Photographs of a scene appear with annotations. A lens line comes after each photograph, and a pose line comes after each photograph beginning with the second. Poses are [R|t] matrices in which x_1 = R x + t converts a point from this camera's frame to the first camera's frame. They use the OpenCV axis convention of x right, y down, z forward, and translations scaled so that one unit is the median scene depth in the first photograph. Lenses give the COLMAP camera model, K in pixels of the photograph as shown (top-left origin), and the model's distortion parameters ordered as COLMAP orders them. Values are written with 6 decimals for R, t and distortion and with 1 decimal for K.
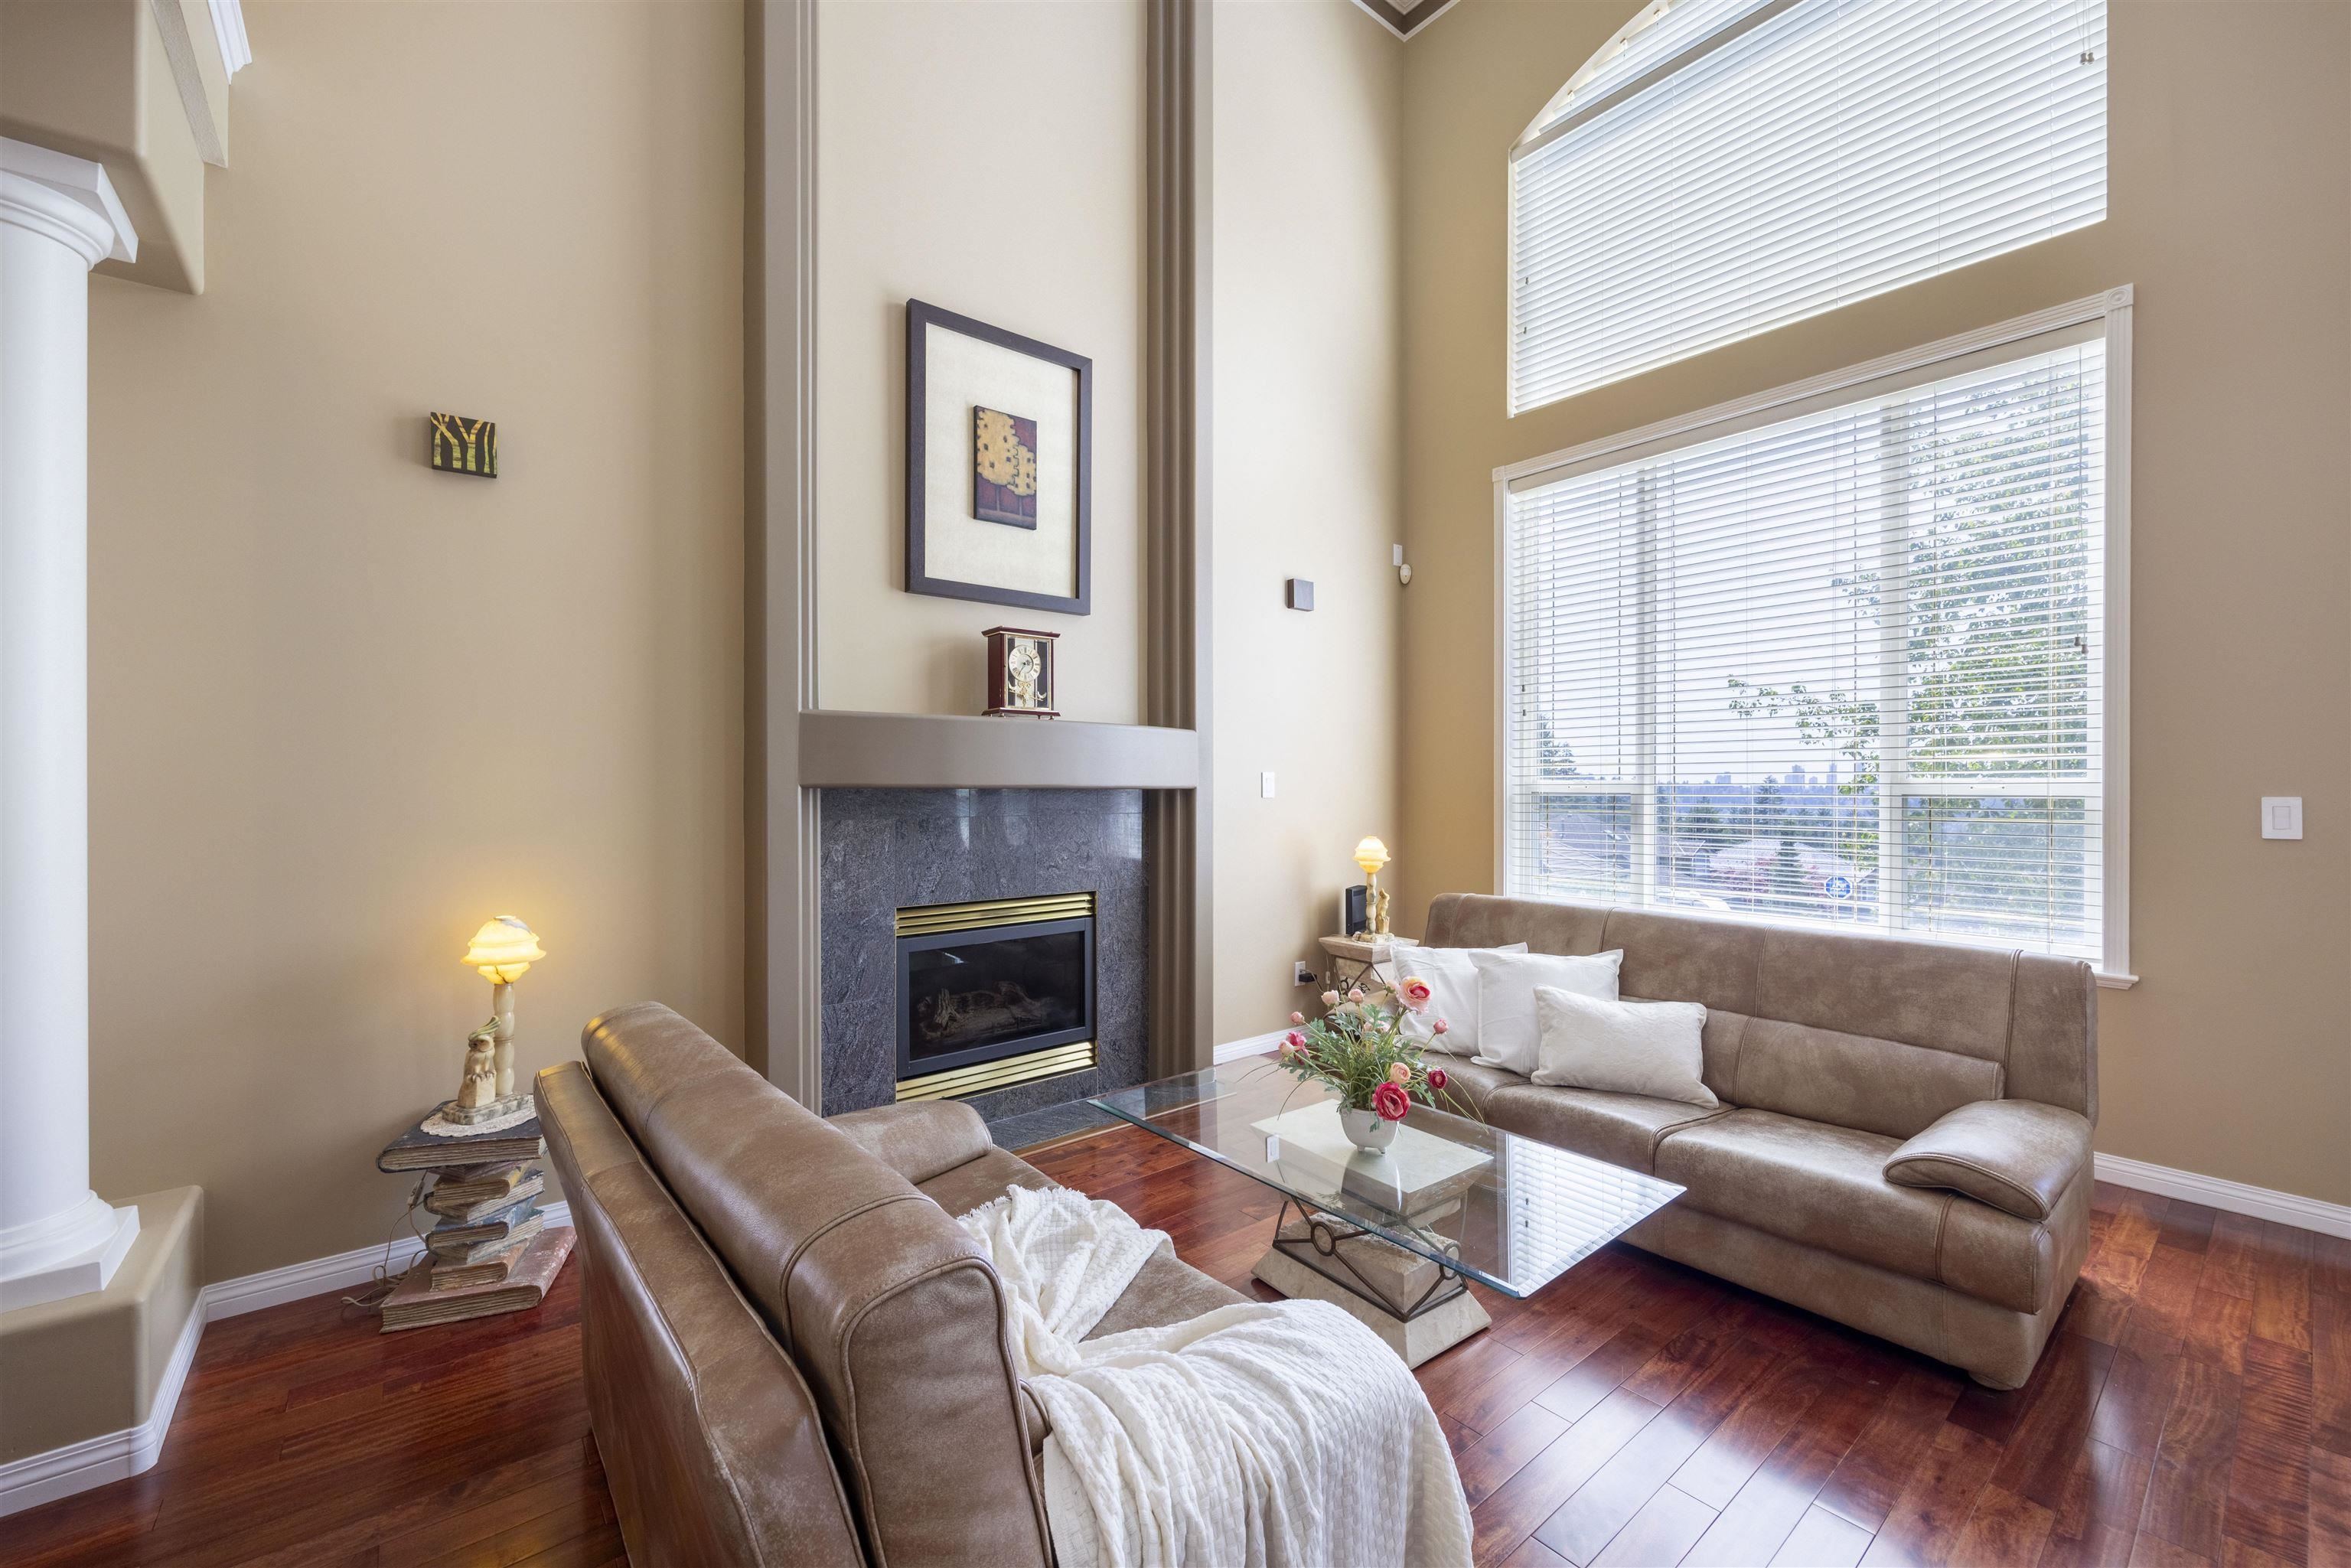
lens RADIAL K [[951.9, 0, 1175.5], [0, 951.9, 784.0], [0, 0, 1]] dist [0.003098, 0.000699]
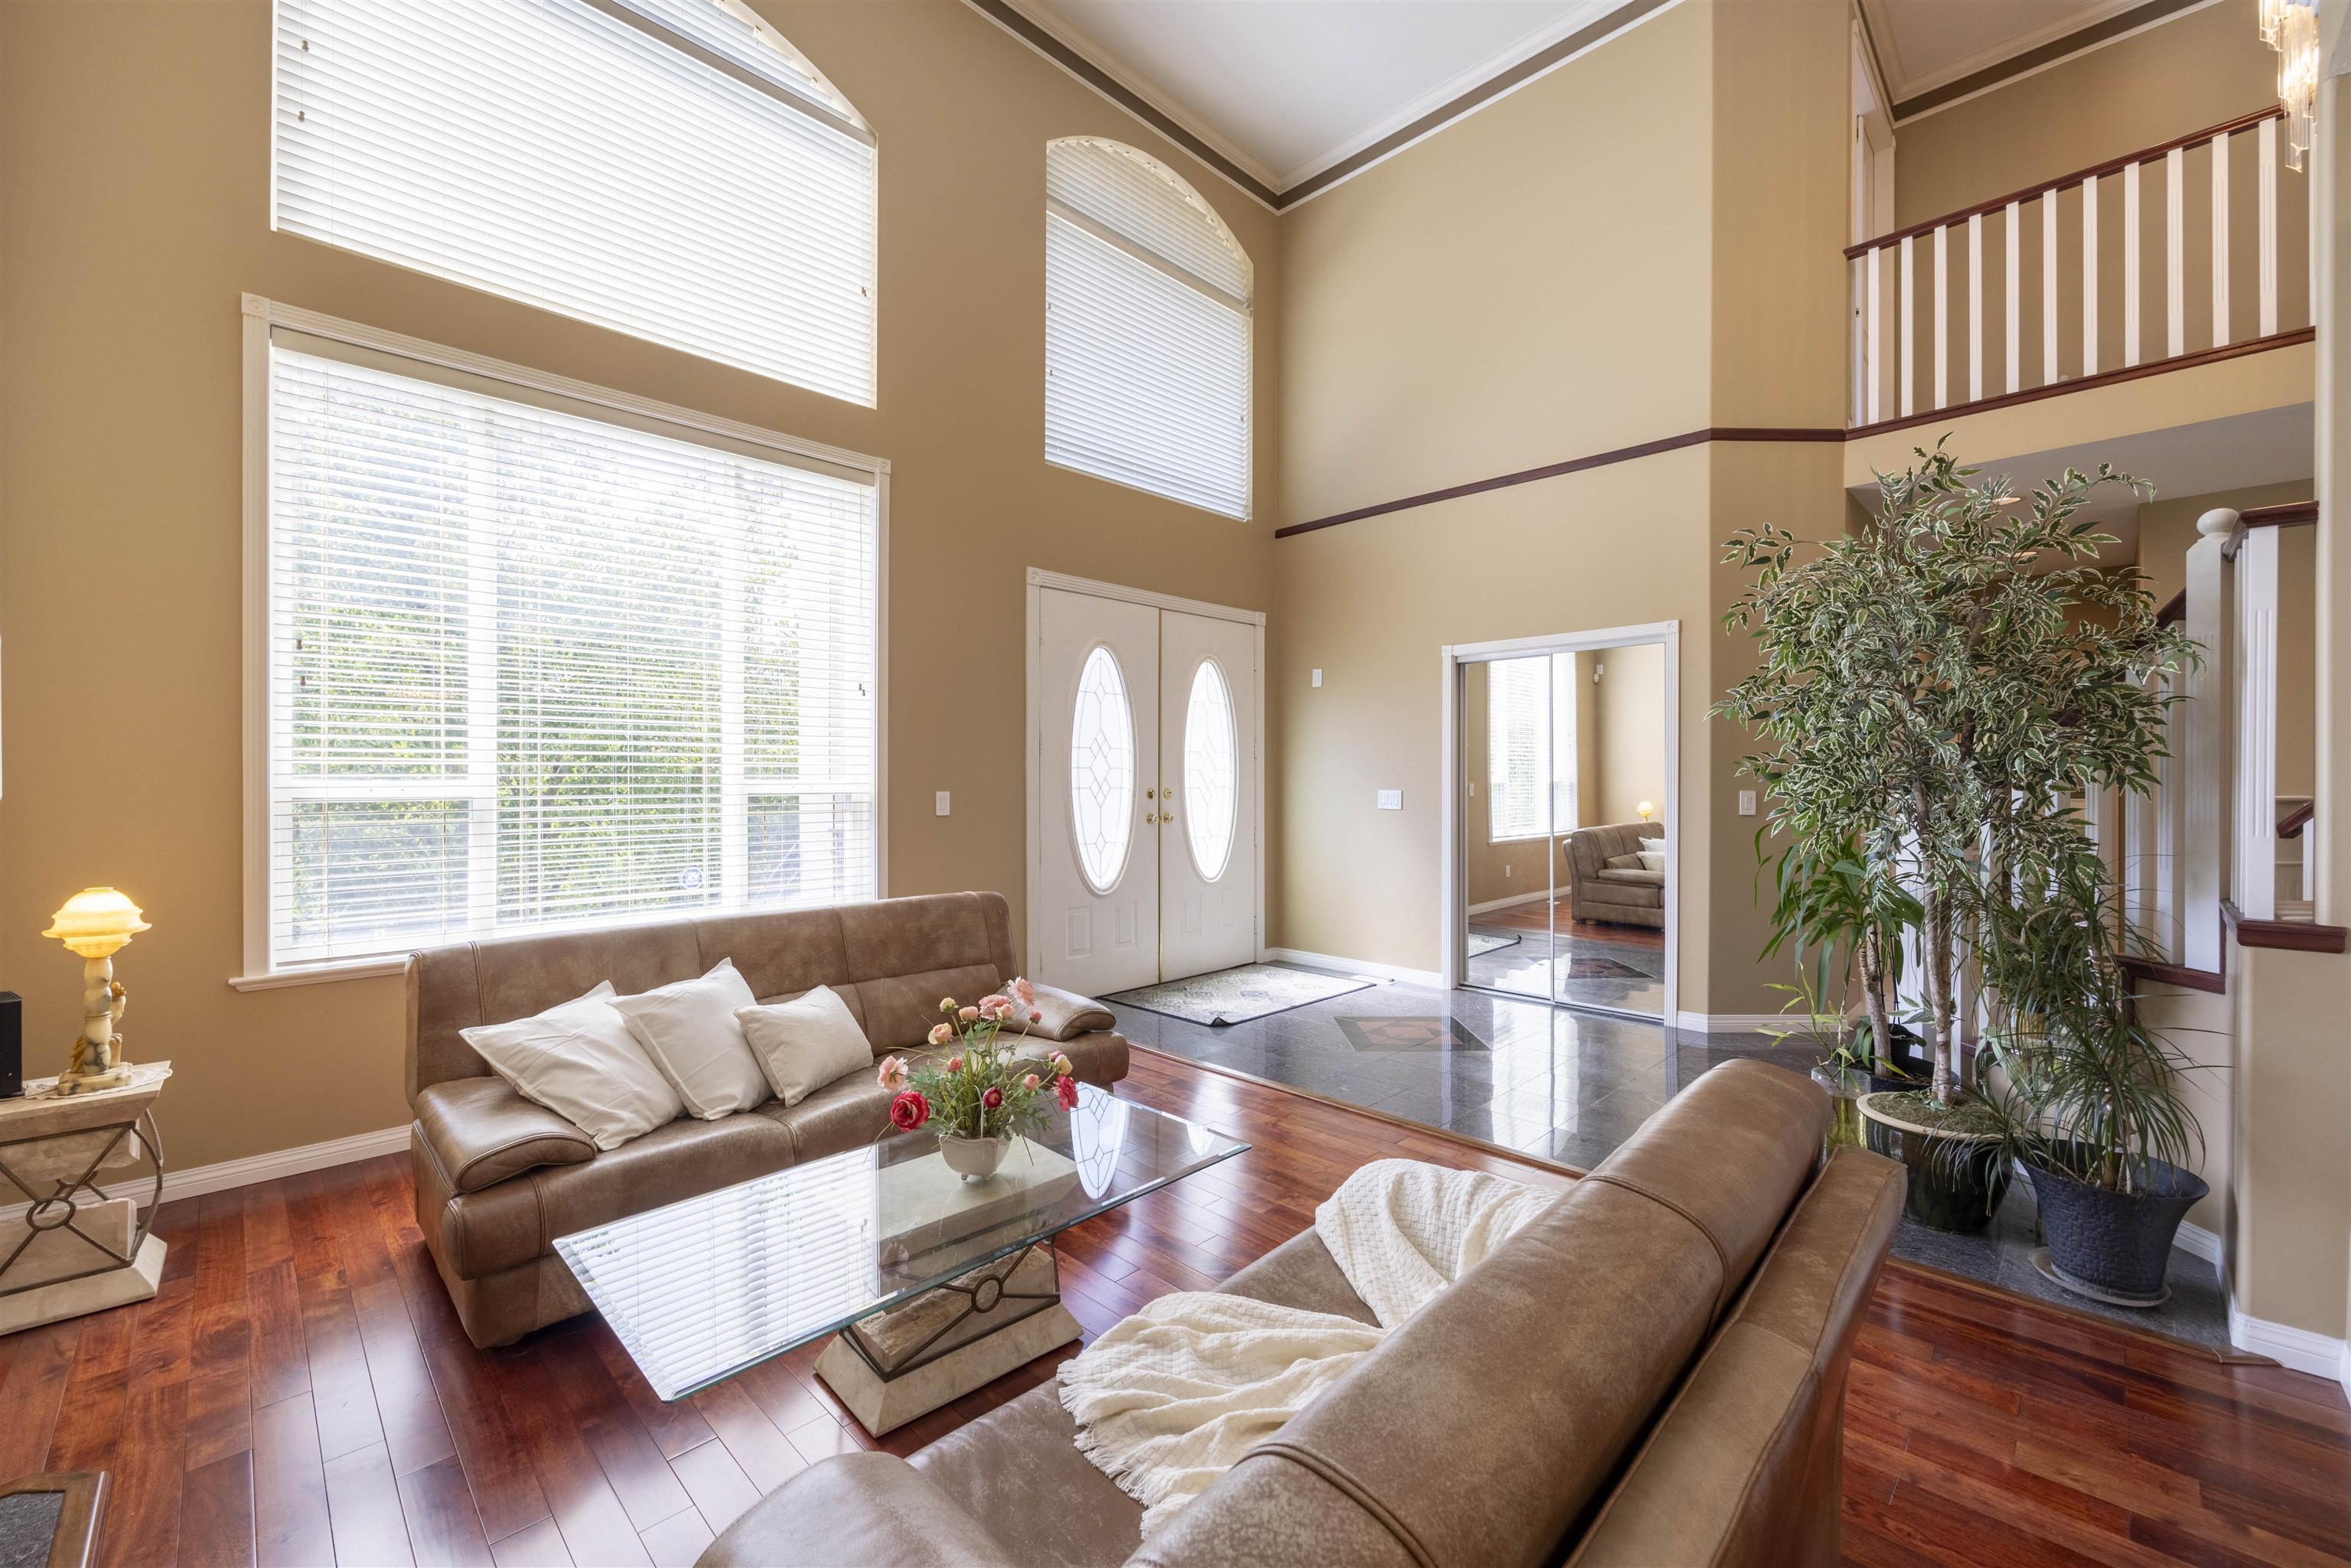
lens RADIAL K [[951.9, 0, 1175.5], [0, 951.9, 784.0], [0, 0, 1]] dist [0.003098, 0.000699]
pose [[-0.111079, -0.000312, 0.993811, -0.490367], [0.005490, 0.999985, 0.000928, 0.000285], [-0.993796, 0.005559, -0.111076, 0.601236]]
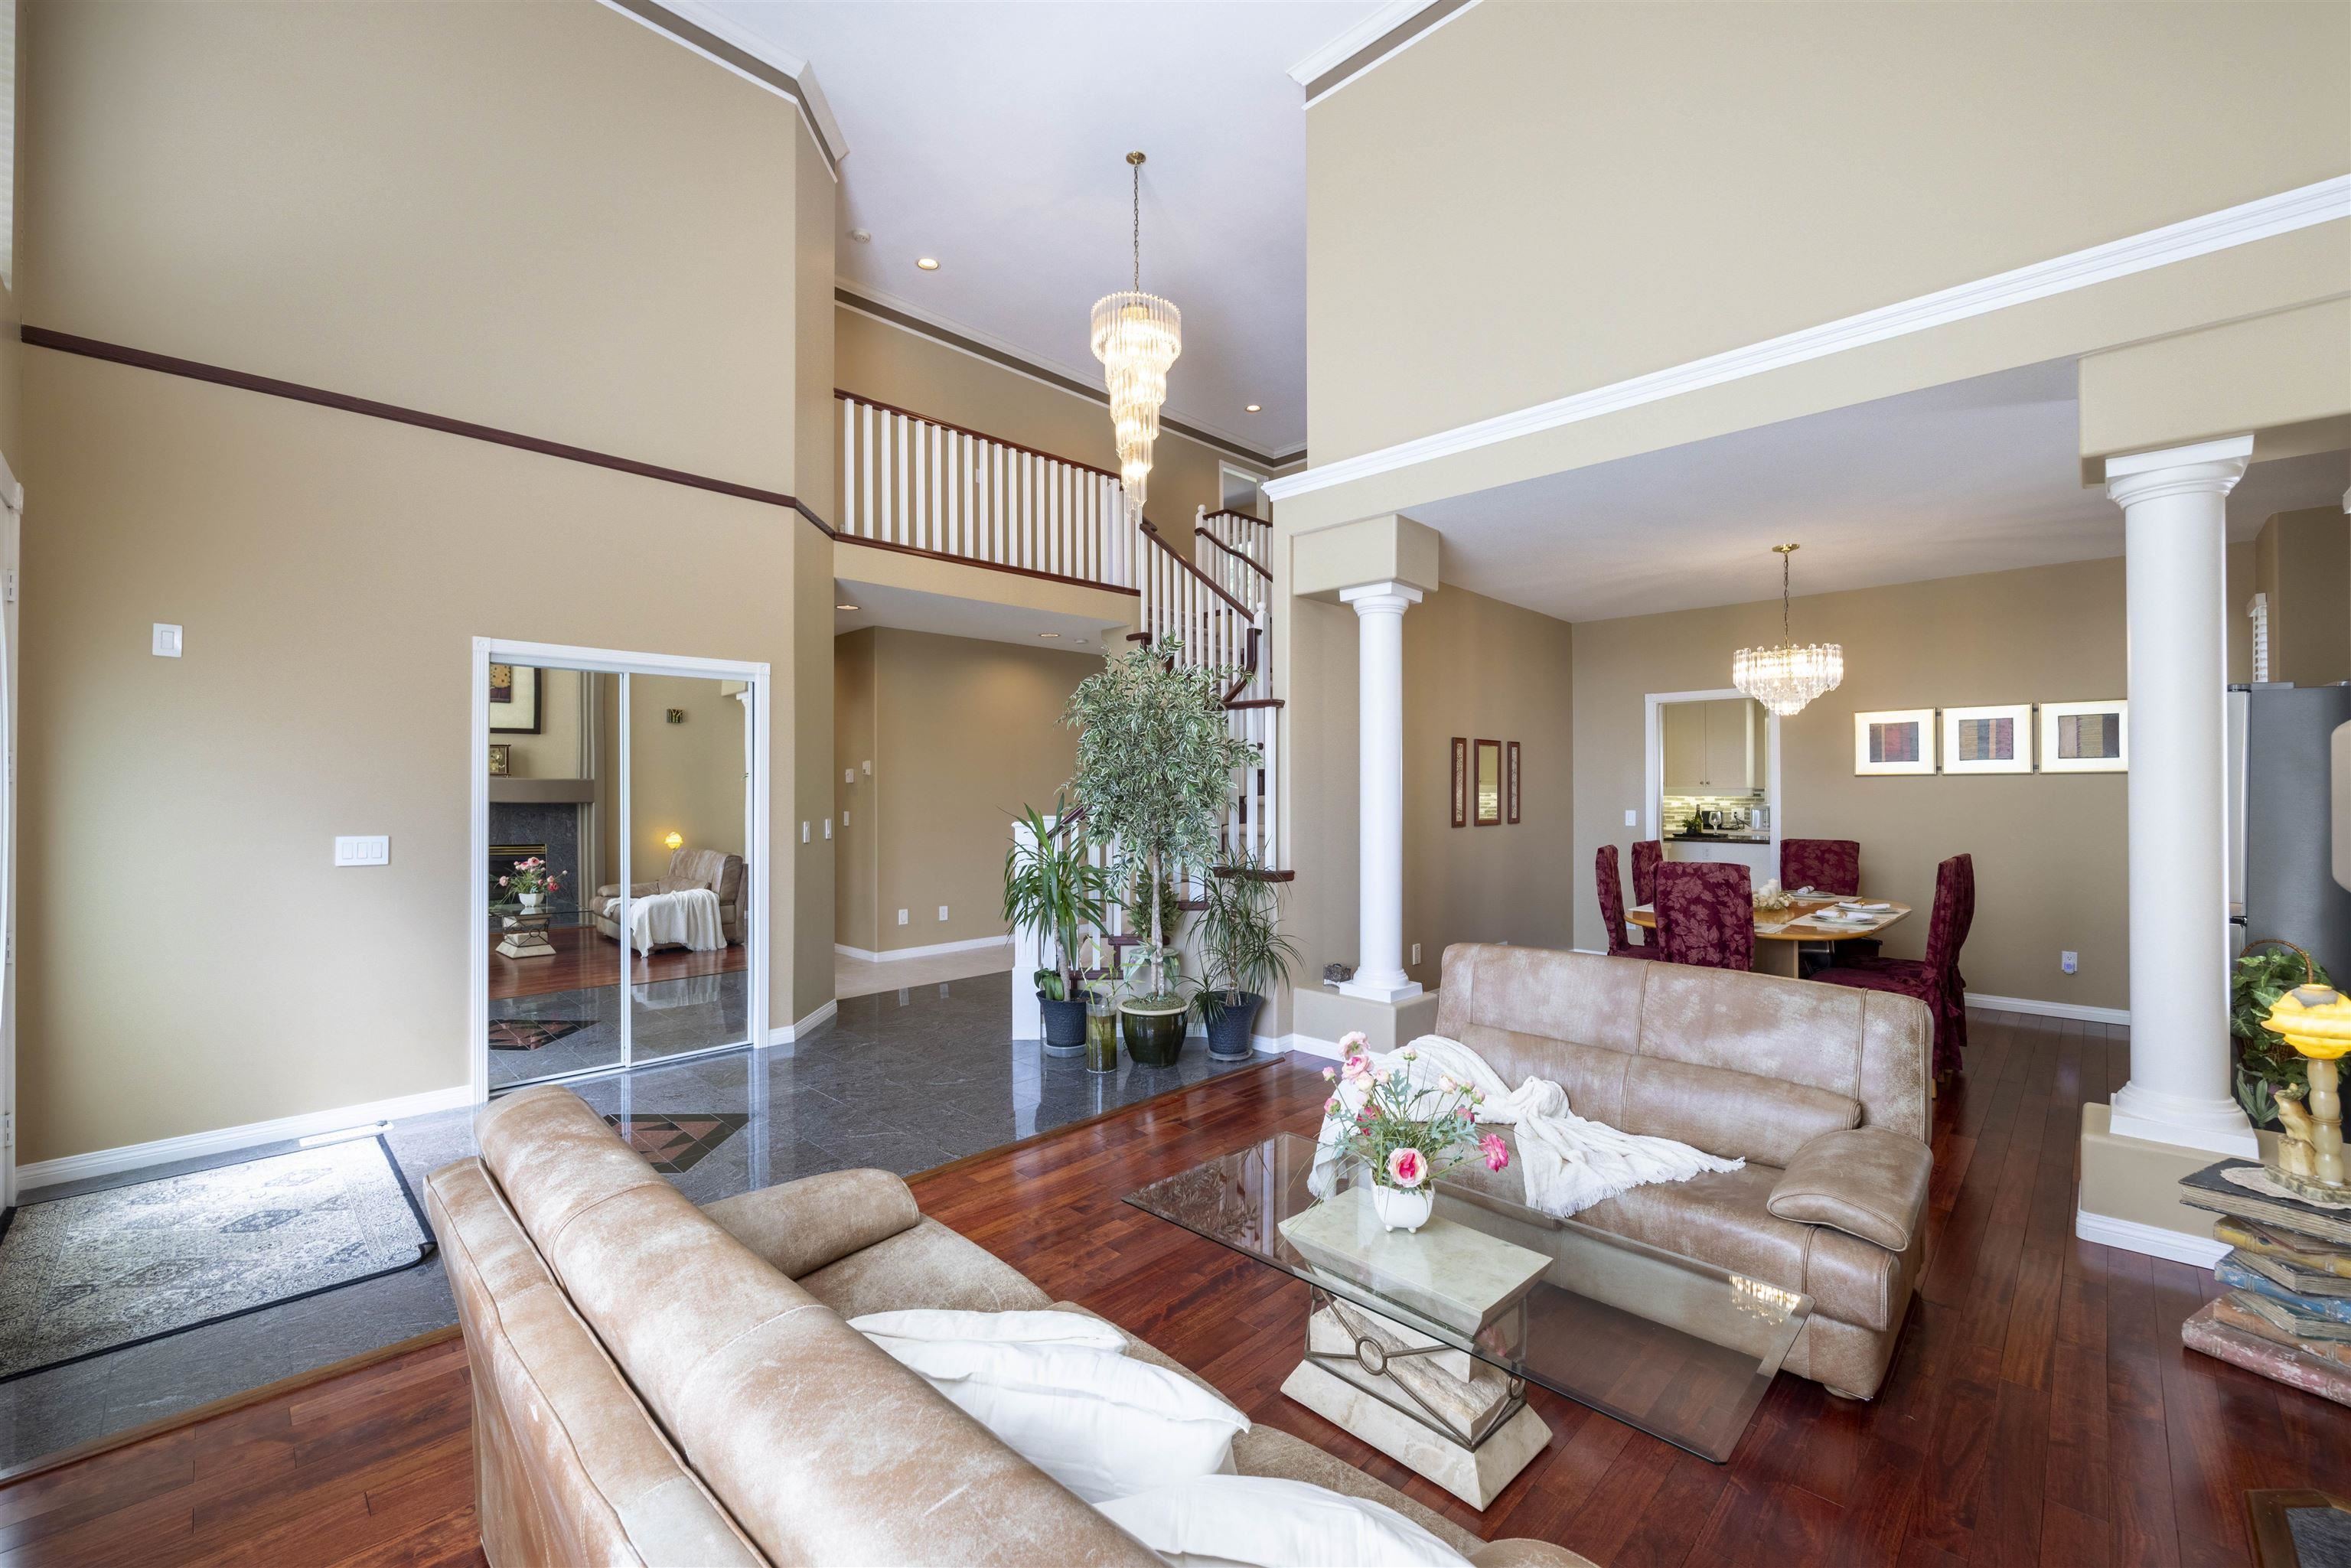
lens RADIAL K [[951.9, 0, 1175.5], [0, 951.9, 784.0], [0, 0, 1]] dist [0.003098, 0.000699]
pose [[-0.994283, 0.002622, -0.106746, 0.337711], [0.003164, 0.999983, -0.004909, -0.038303], [0.106732, -0.005218, -0.994274, 1.254727]]
